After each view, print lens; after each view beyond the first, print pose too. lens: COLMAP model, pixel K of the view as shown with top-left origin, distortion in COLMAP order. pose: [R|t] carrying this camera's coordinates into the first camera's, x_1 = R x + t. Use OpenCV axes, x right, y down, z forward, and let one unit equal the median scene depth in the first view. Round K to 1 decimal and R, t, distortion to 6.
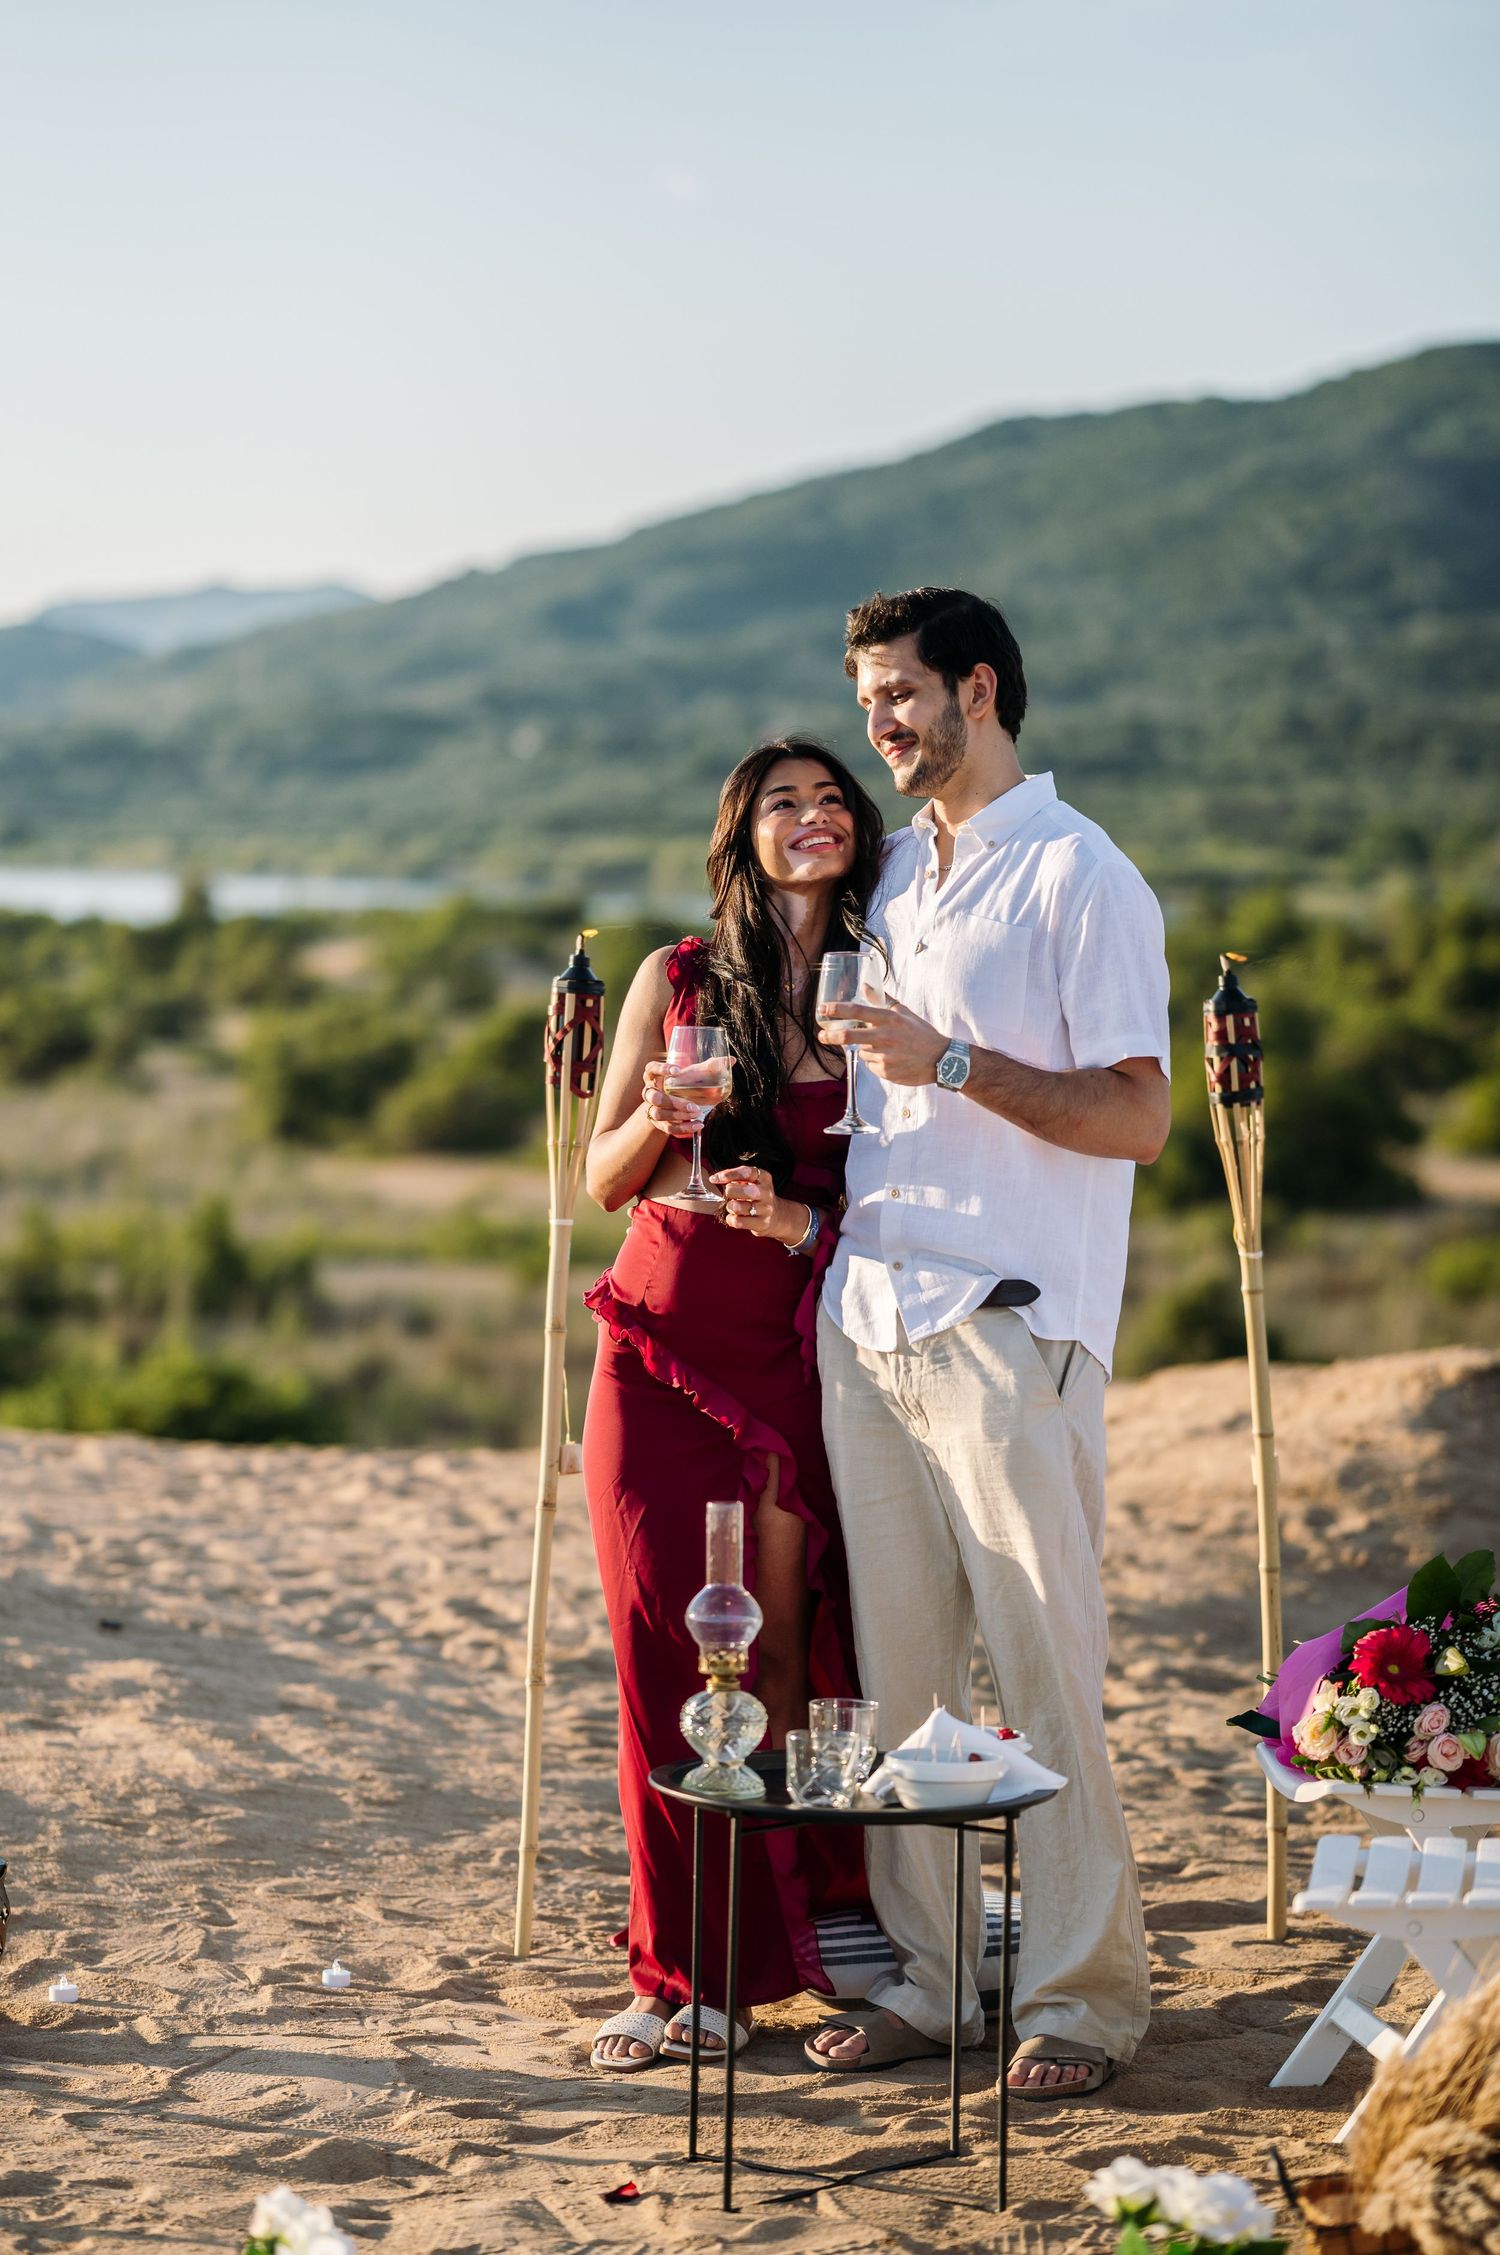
lens RADIAL K [[5717.1, 0, 745.2], [0, 5717.1, 1123.5], [0, 0, 1]] dist [0.089425, 0.000000]
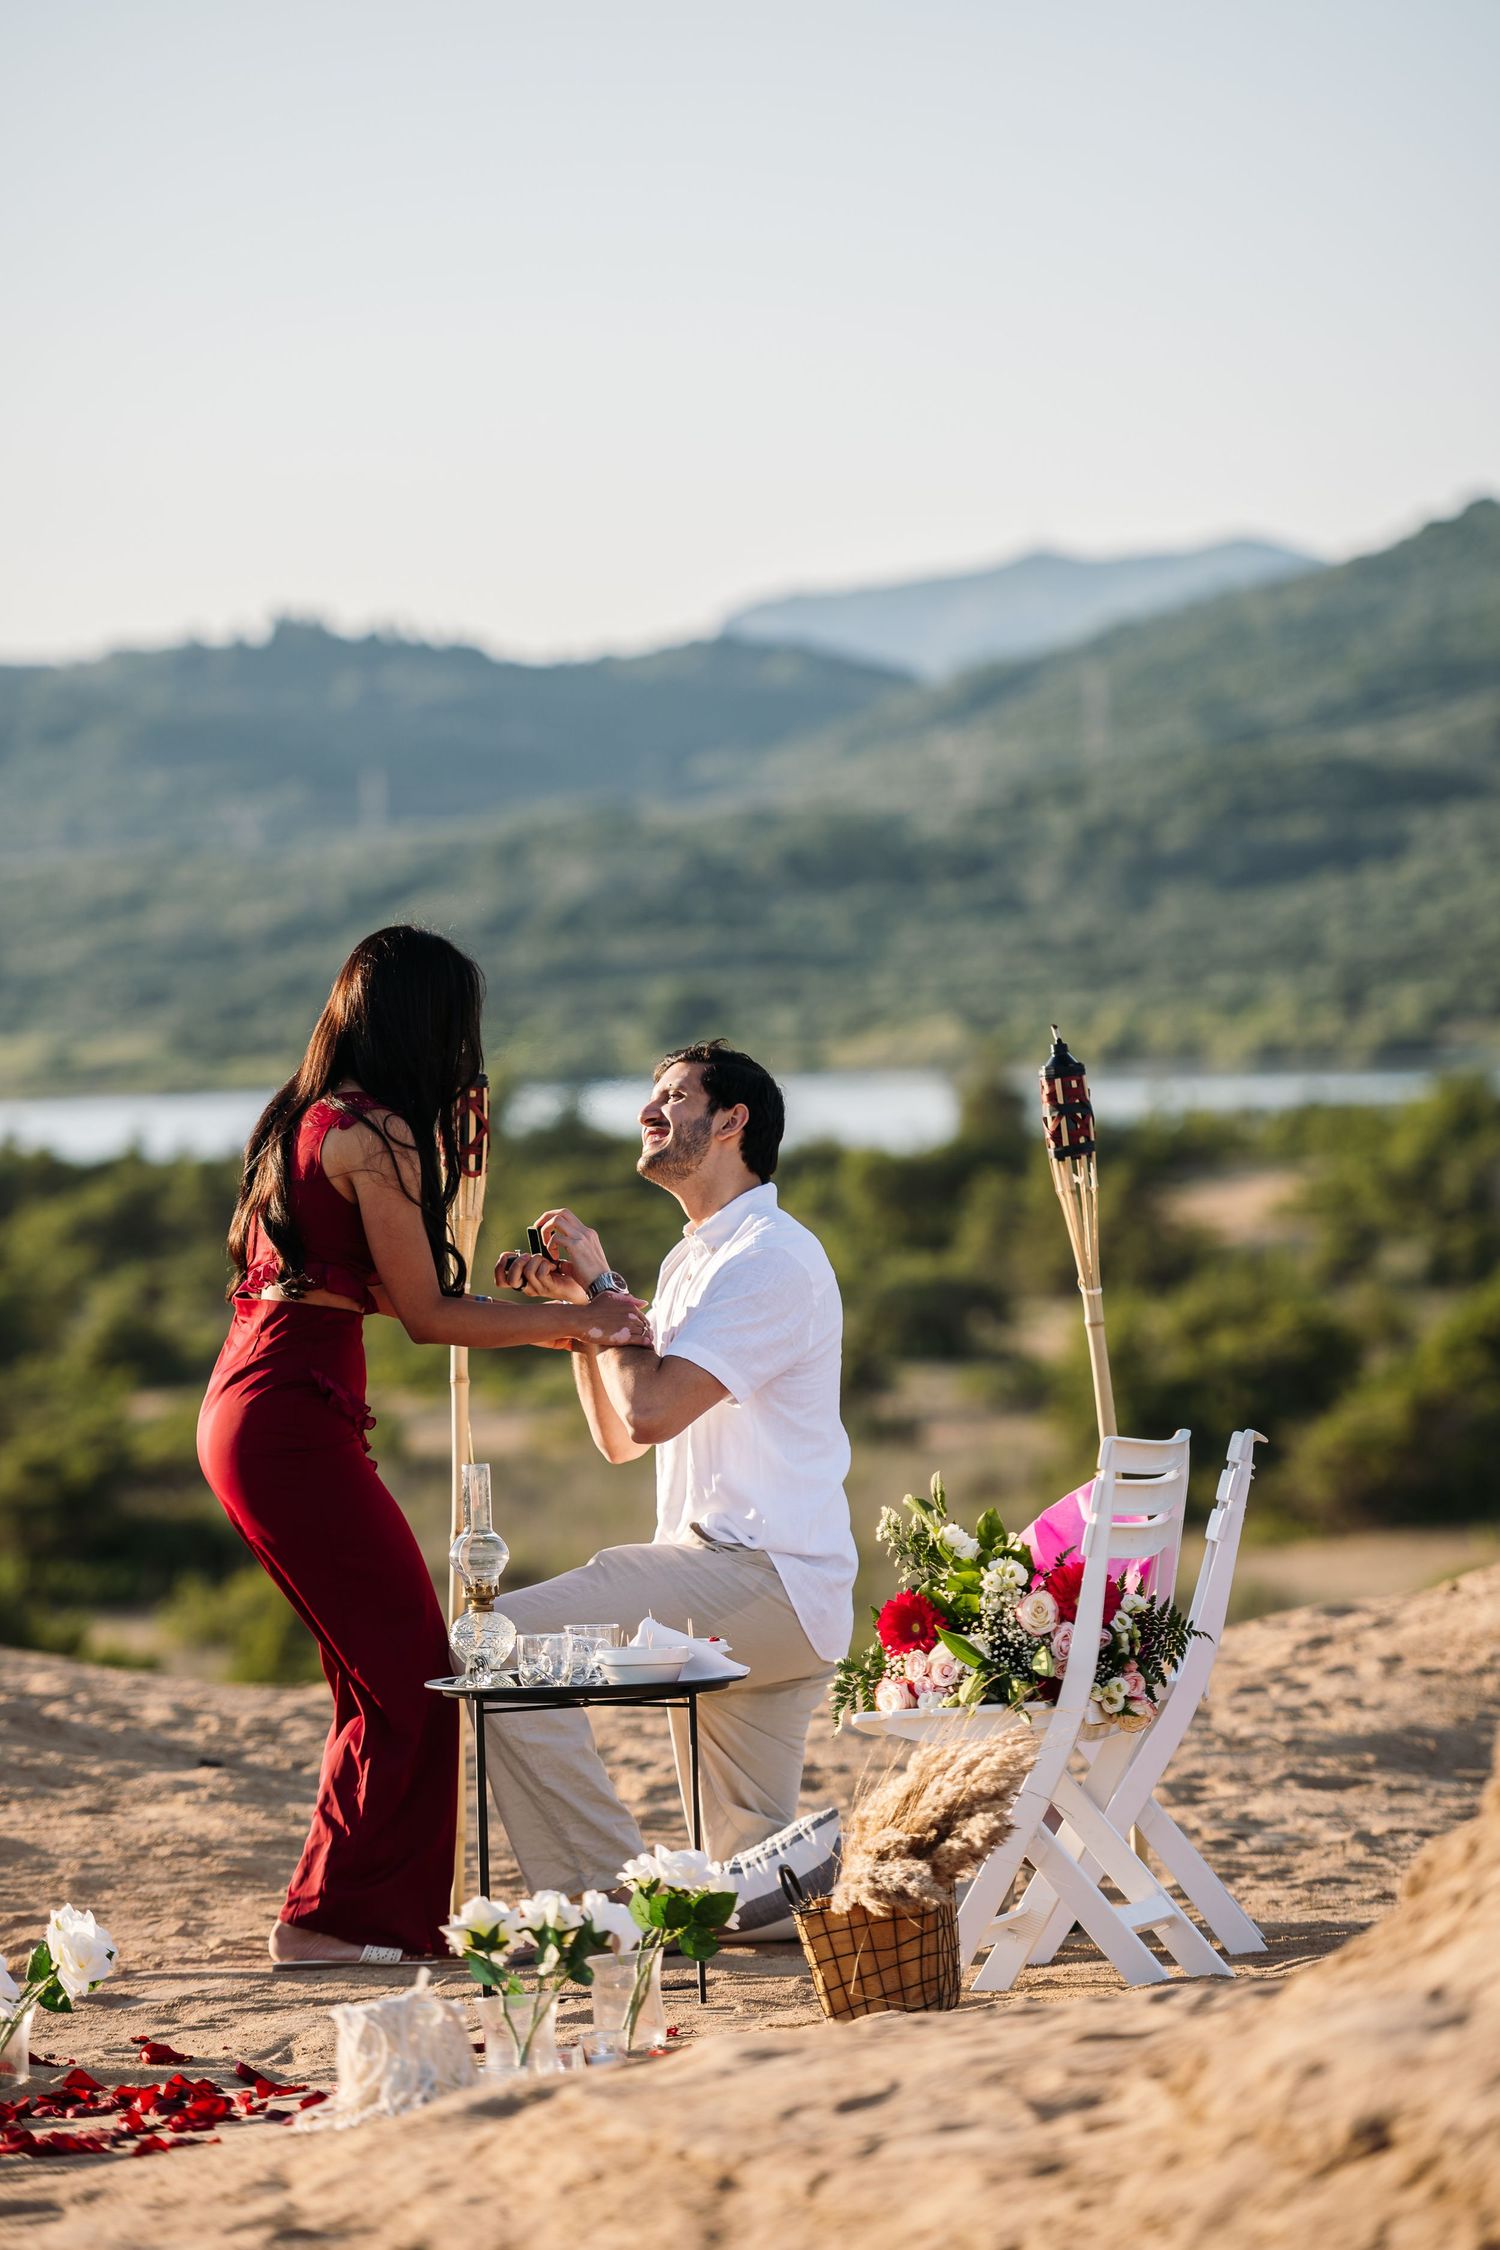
lens RADIAL K [[10283.8, 0, 751.9], [0, 10283.8, 1126.5], [0, 0, 1]] dist [0.353133, 0.000000]
pose [[0.991136, -0.050573, -0.122852, 0.235772], [0.046078, 0.998170, -0.039156, 0.057675], [0.124607, 0.033148, 0.991652, -0.872790]]
